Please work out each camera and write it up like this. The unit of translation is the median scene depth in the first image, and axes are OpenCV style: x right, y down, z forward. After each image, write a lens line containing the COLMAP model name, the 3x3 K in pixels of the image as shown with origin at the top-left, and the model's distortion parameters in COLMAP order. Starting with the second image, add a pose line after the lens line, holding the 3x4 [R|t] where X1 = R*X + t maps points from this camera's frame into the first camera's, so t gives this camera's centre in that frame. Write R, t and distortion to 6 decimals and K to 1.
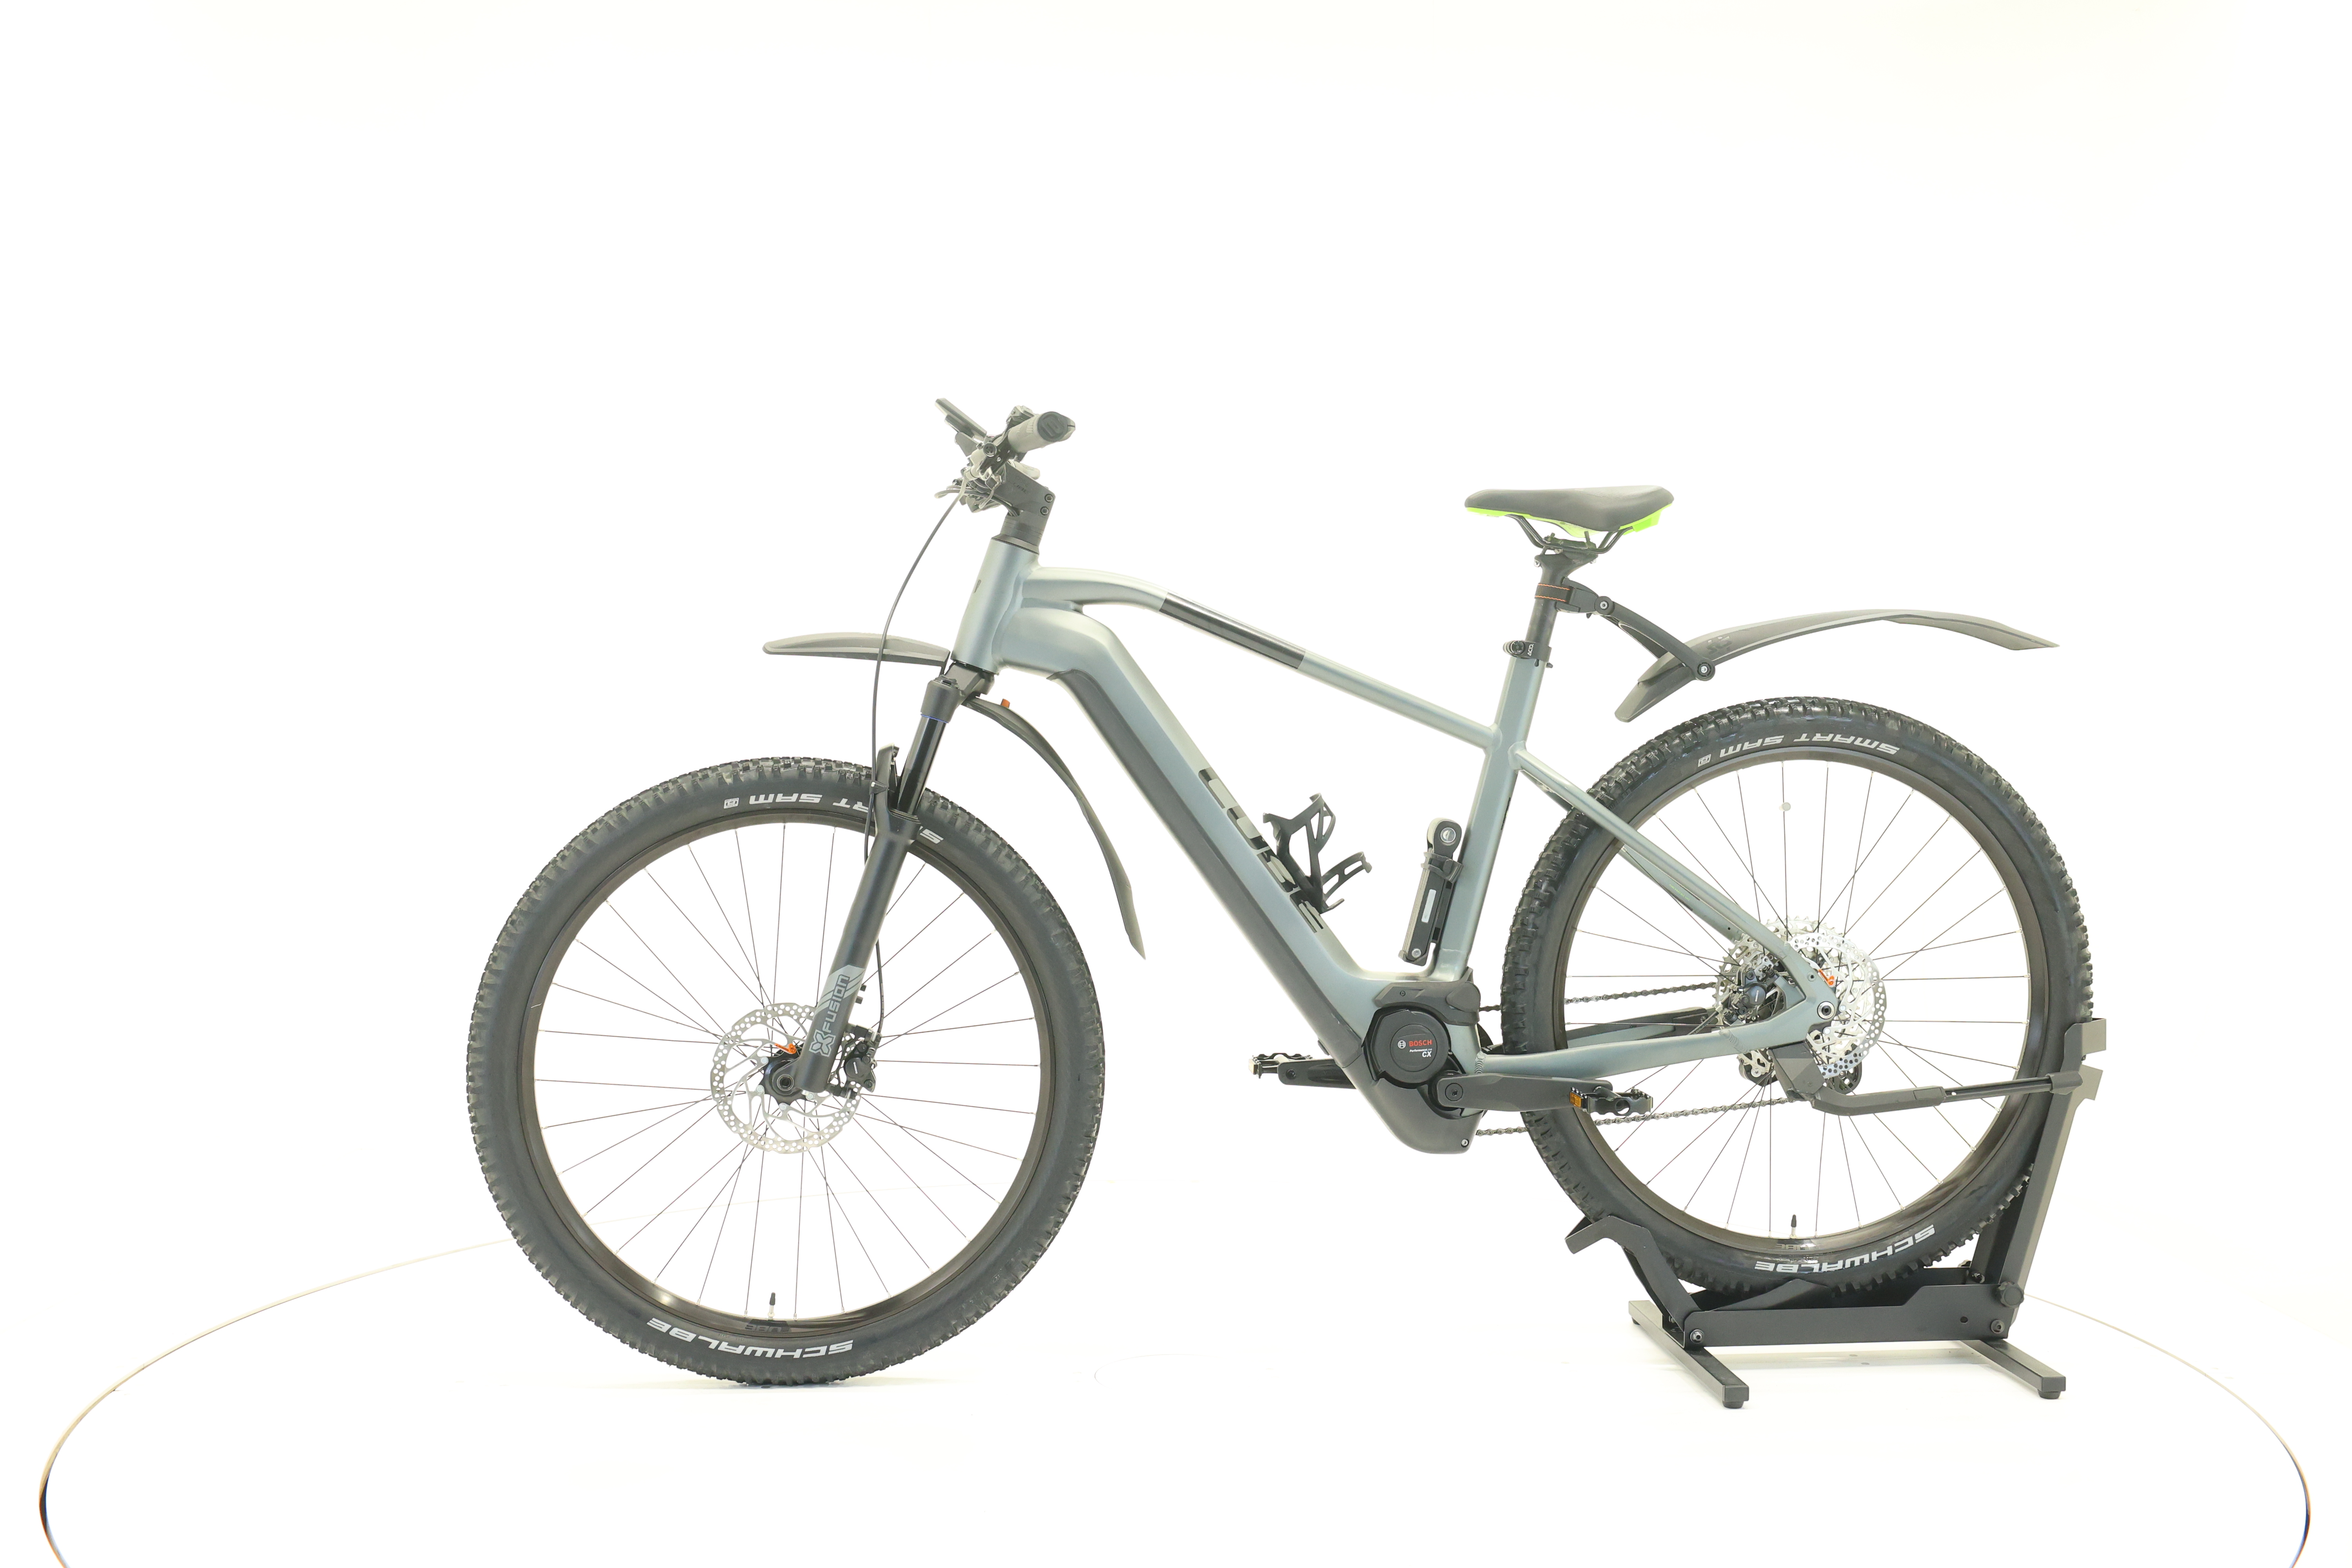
lens RADIAL K [[2452.7, 0, 1178.6], [0, 2452.7, 781.5], [0, 0, 1]] dist [-0.005560, 0.000000]
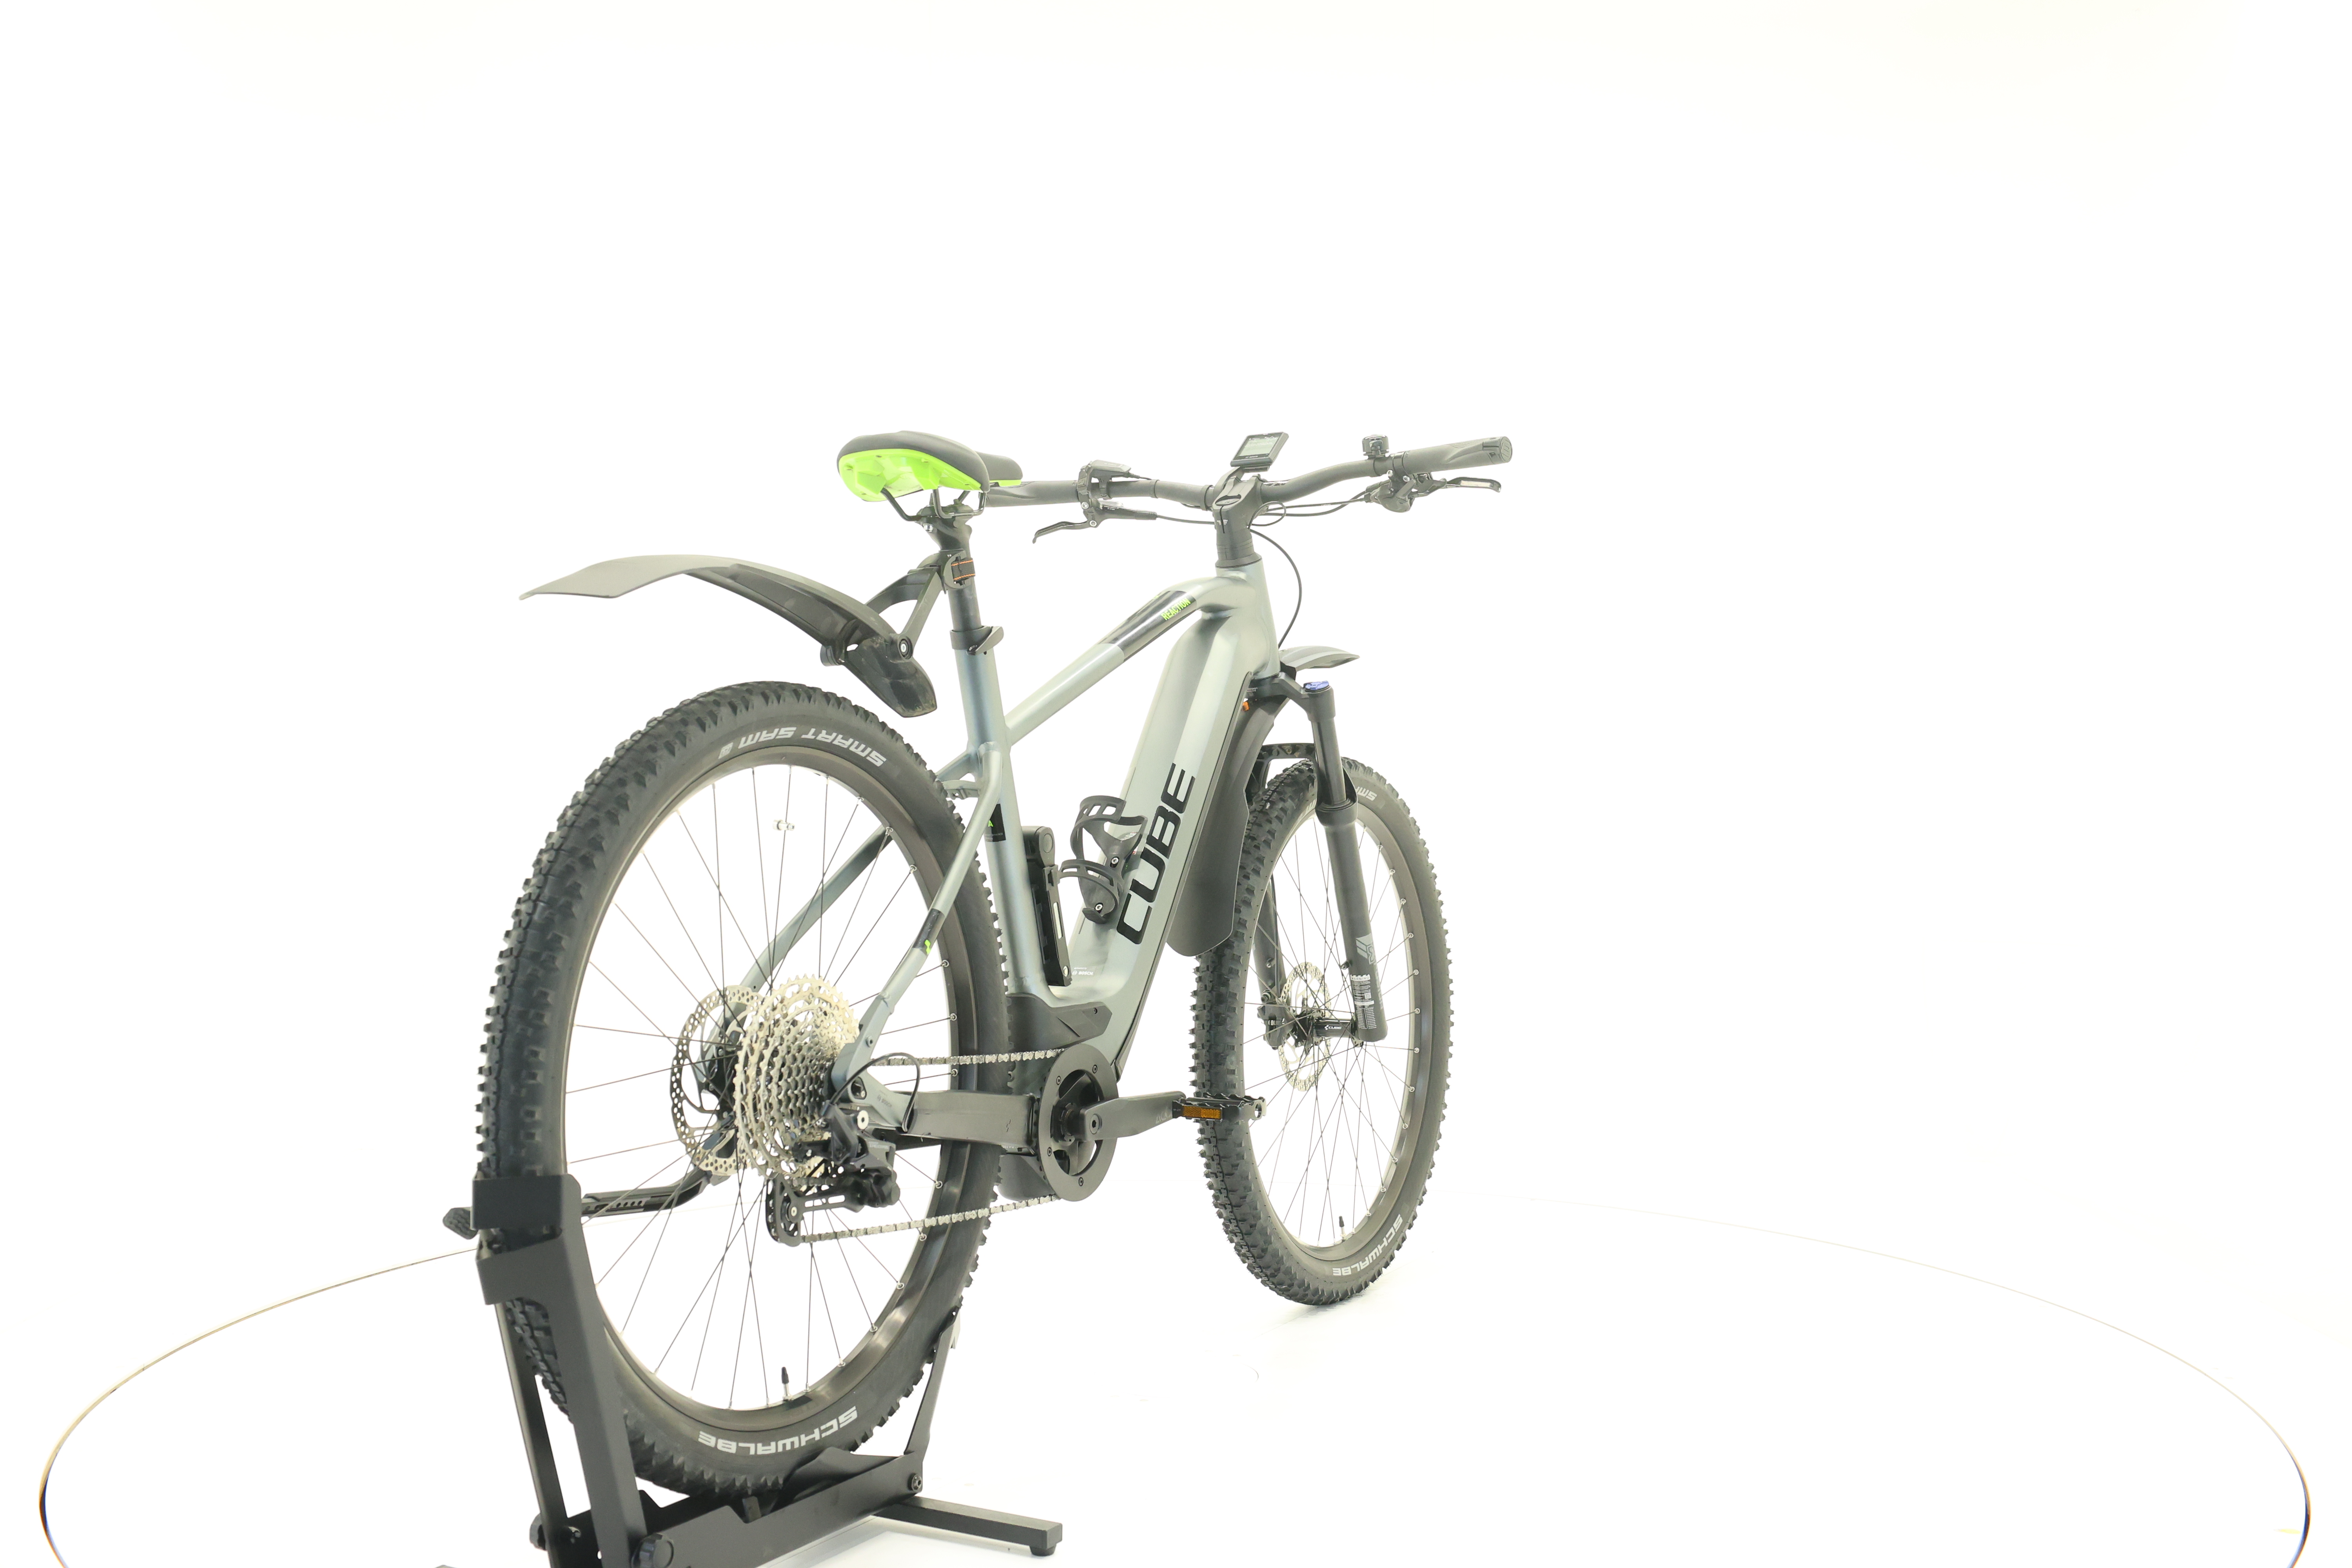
lens RADIAL K [[2452.7, 0, 1176.3], [0, 2452.7, 777.2], [0, 0, 1]] dist [-0.005560, 0.000000]
pose [[-0.556293, 0.009479, -0.830932, 0.827536], [-0.022833, 0.999383, 0.026687, -0.028408], [0.830672, 0.033818, -0.555733, 1.547003]]
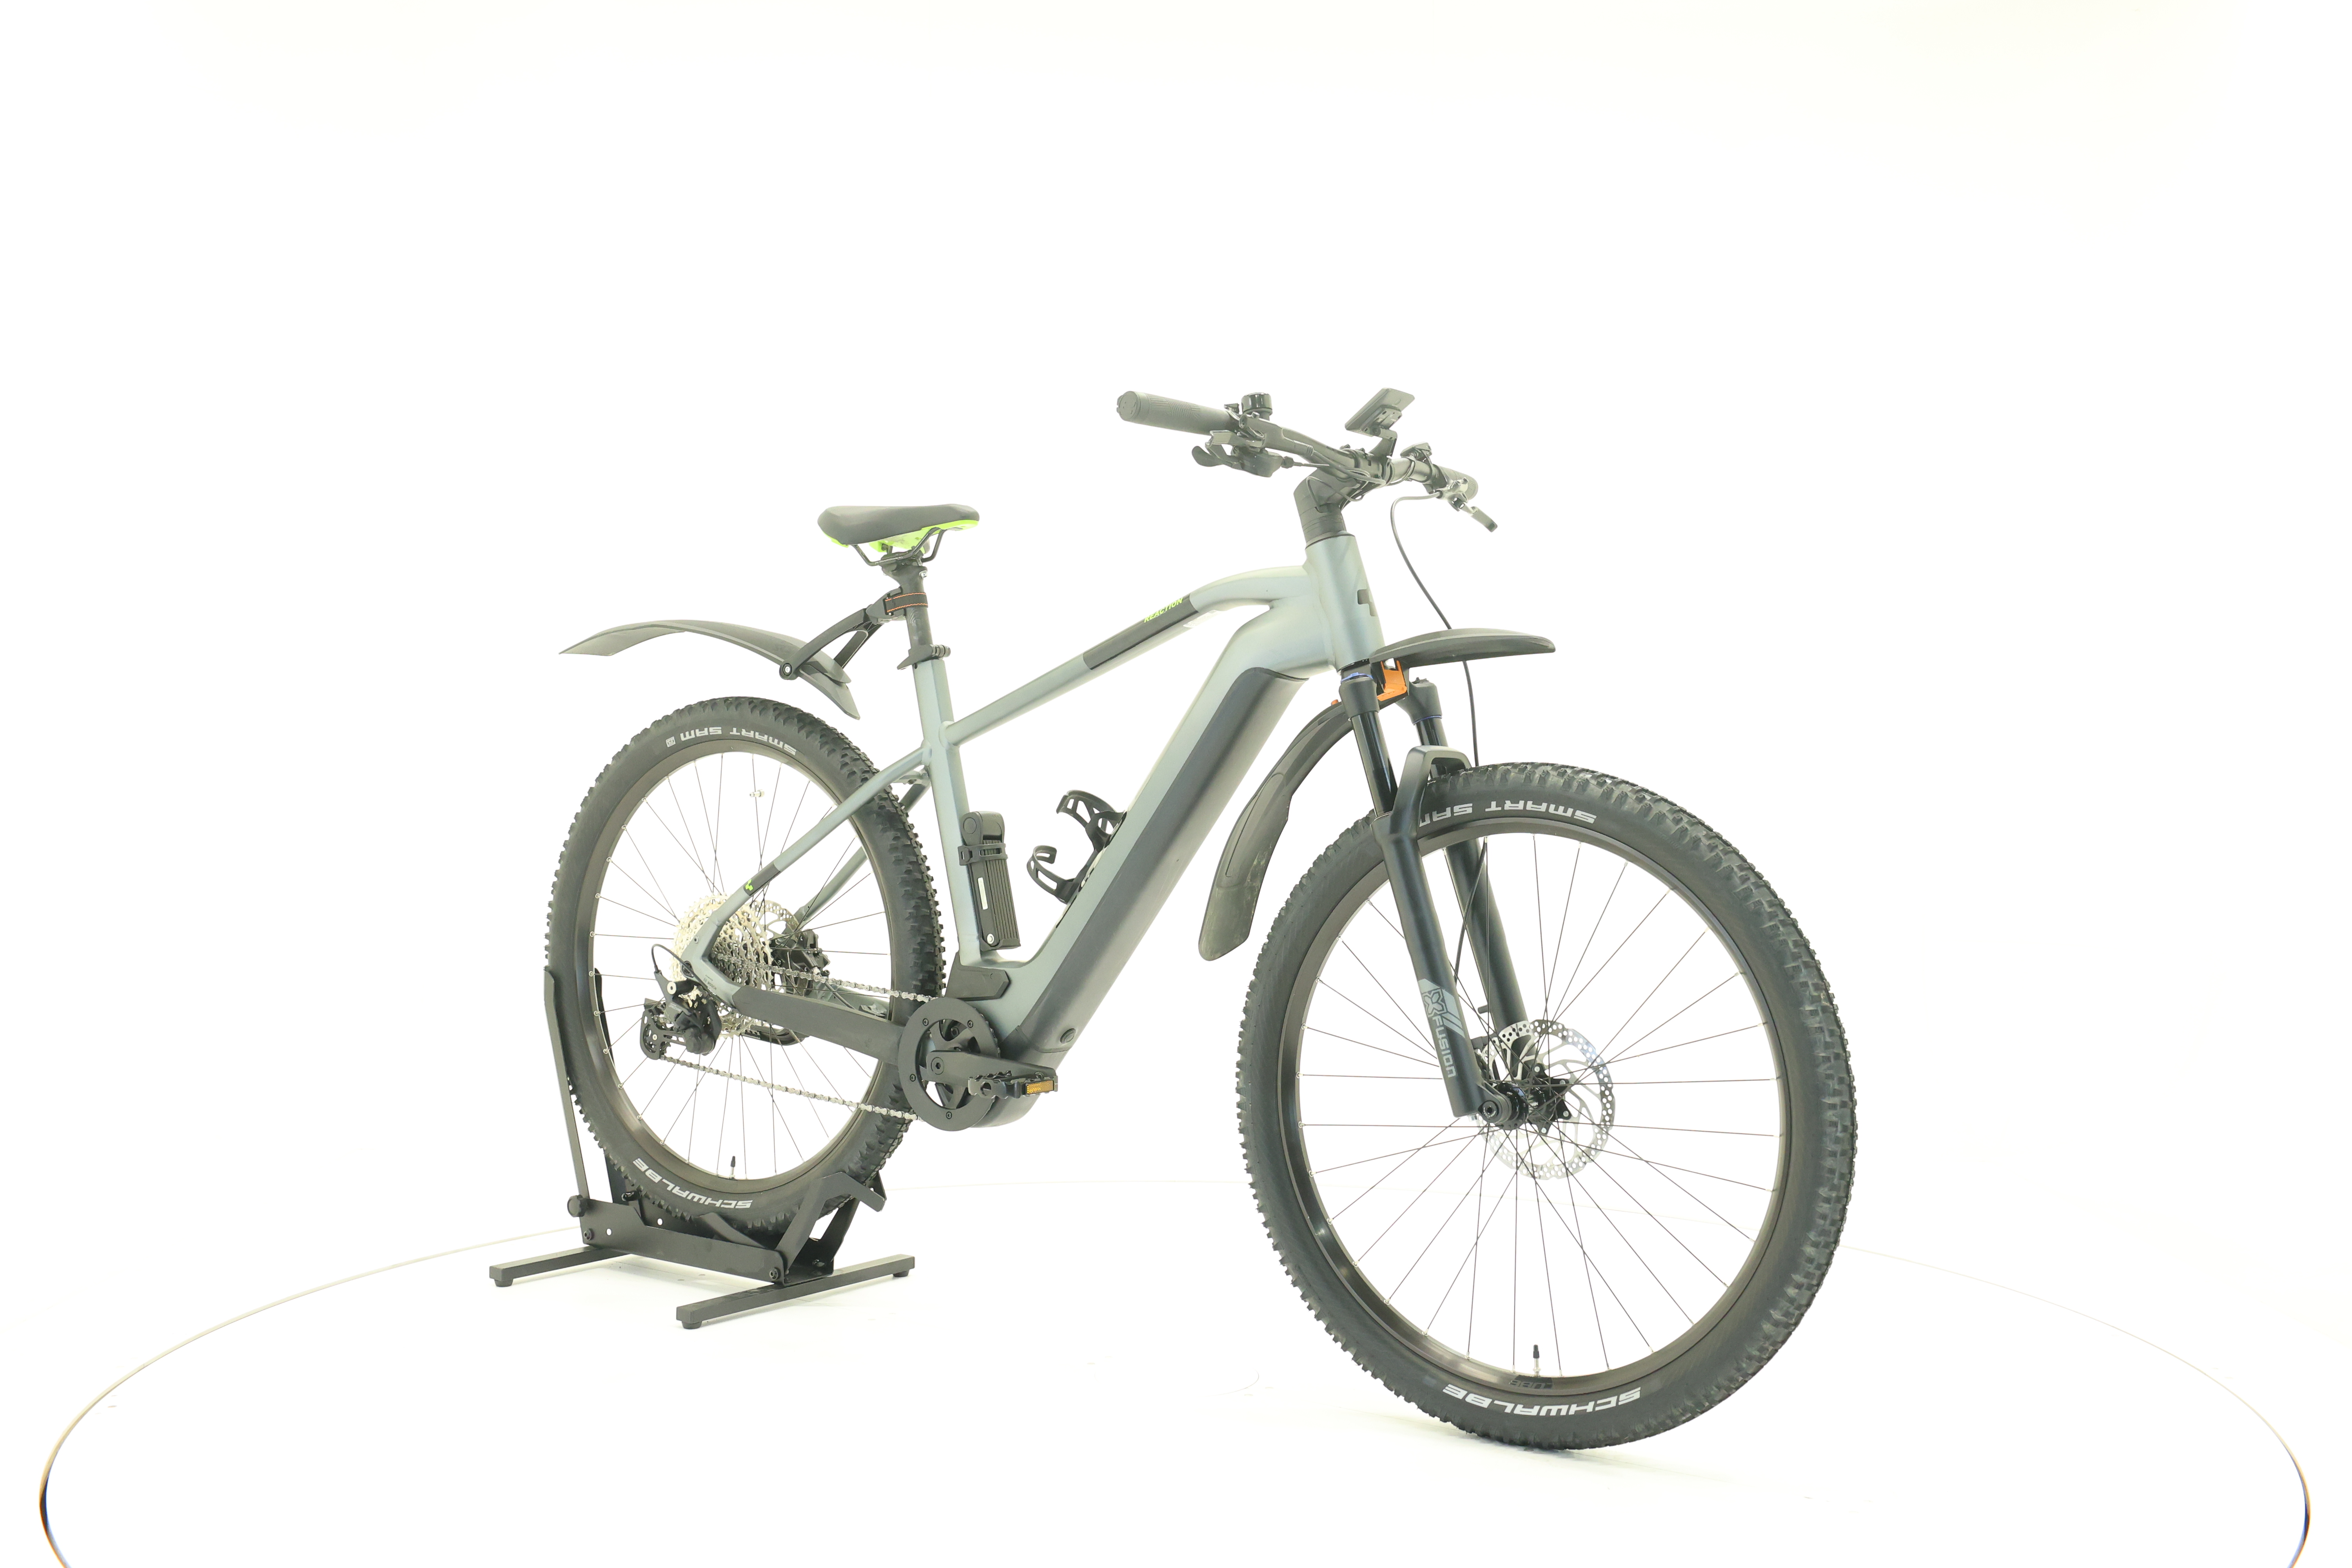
lens RADIAL K [[2452.7, 0, 1171.3], [0, 2452.7, 786.8], [0, 0, 1]] dist [-0.005560, 0.000000]
pose [[-0.748355, -0.022571, 0.662914, -0.656396], [0.005463, 0.999177, 0.040187, -0.037936], [-0.663276, 0.033695, -0.747616, 1.740809]]
